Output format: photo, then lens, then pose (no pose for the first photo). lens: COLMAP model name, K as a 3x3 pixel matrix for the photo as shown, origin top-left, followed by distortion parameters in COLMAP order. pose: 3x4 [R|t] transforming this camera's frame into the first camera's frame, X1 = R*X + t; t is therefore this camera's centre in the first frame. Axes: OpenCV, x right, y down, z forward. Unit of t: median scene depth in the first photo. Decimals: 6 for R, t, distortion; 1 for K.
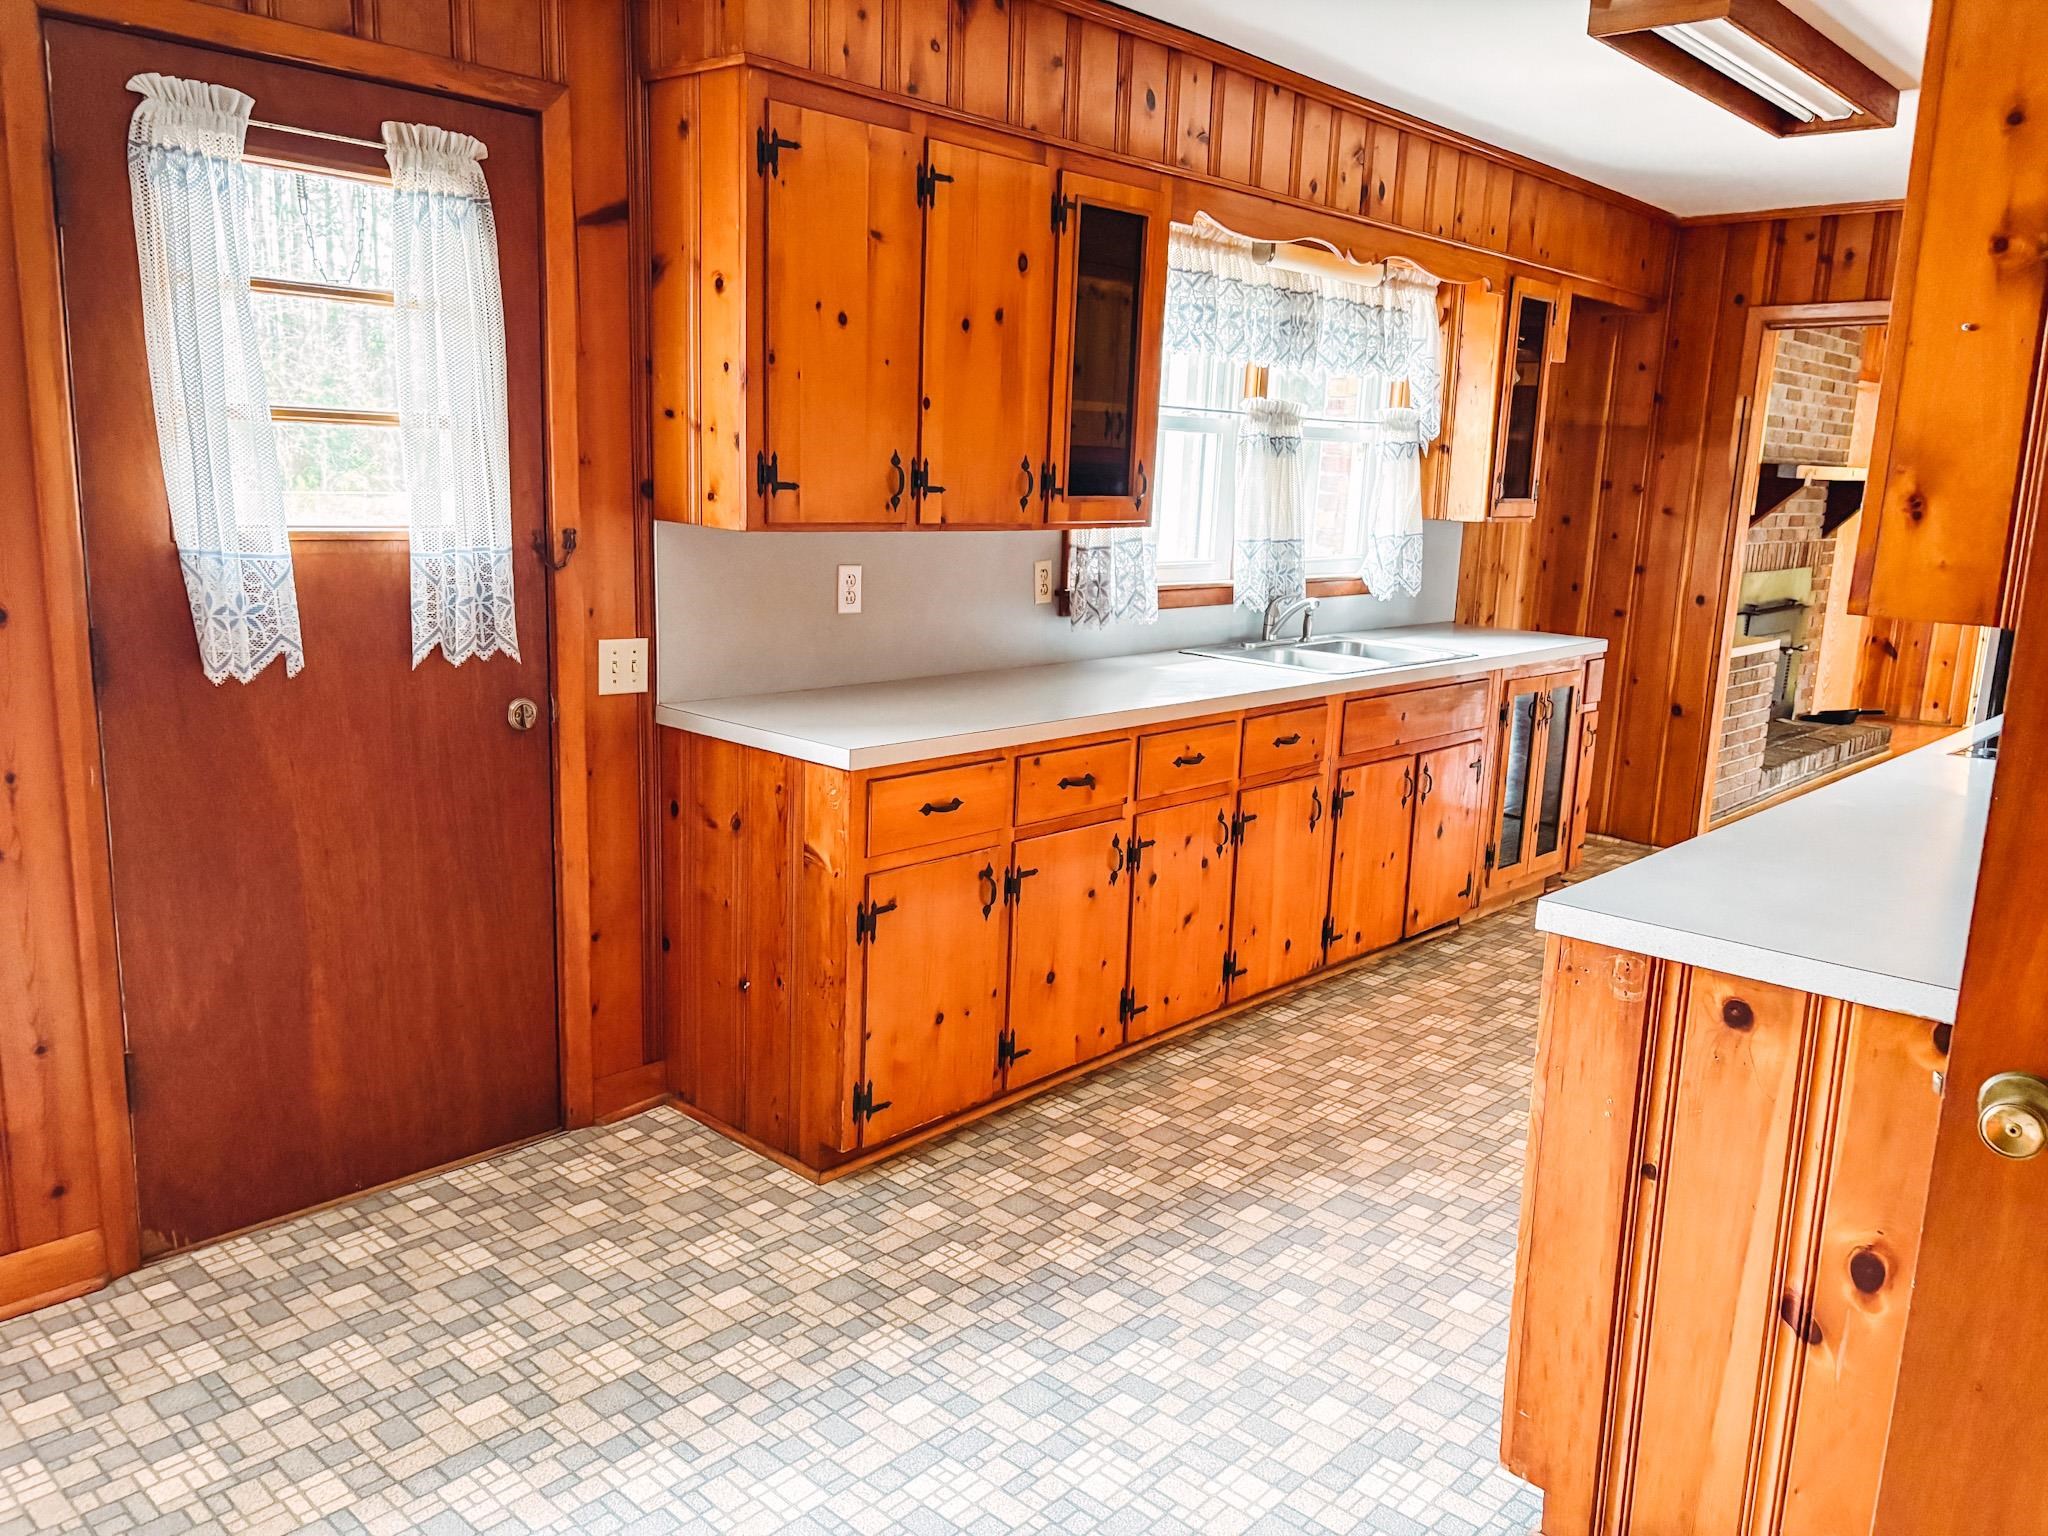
lens RADIAL K [[1624.1, 0, 1024.0], [0, 1624.1, 768.0], [0, 0, 1]] dist [0.057346, -0.075871]
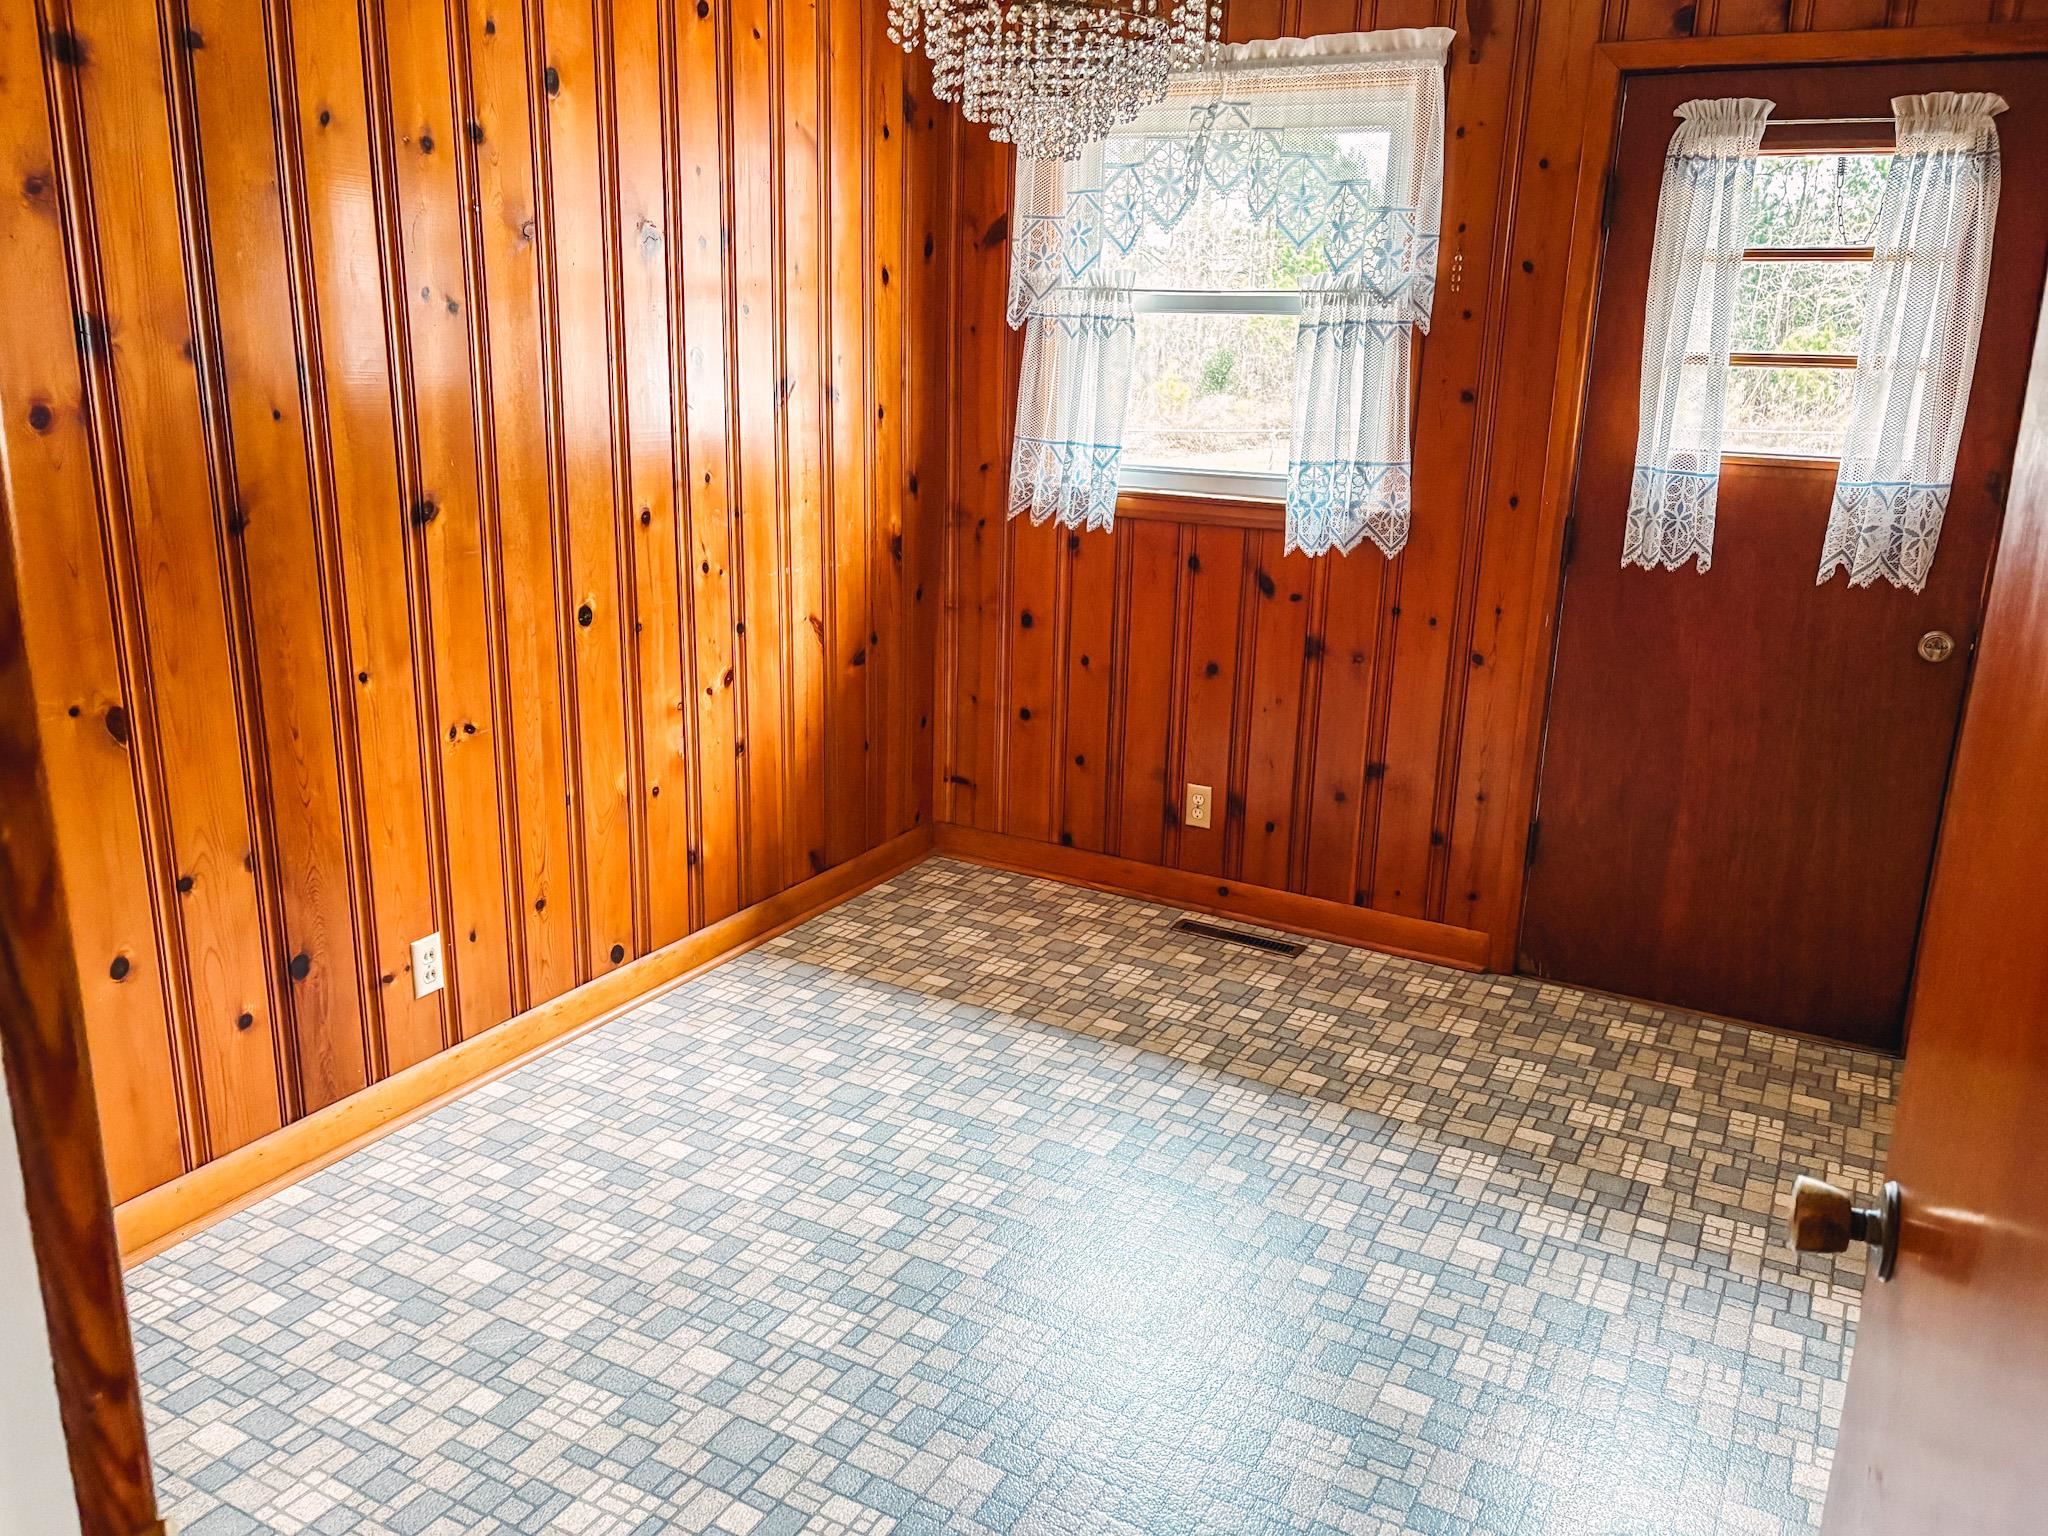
lens RADIAL K [[1624.1, 0, 1024.0], [0, 1624.1, 768.0], [0, 0, 1]] dist [0.057346, -0.075871]
pose [[0.188667, 0.210306, -0.959258, 0.673047], [-0.210763, 0.962711, 0.169610, -0.015435], [0.959158, 0.170176, 0.225956, 0.249032]]
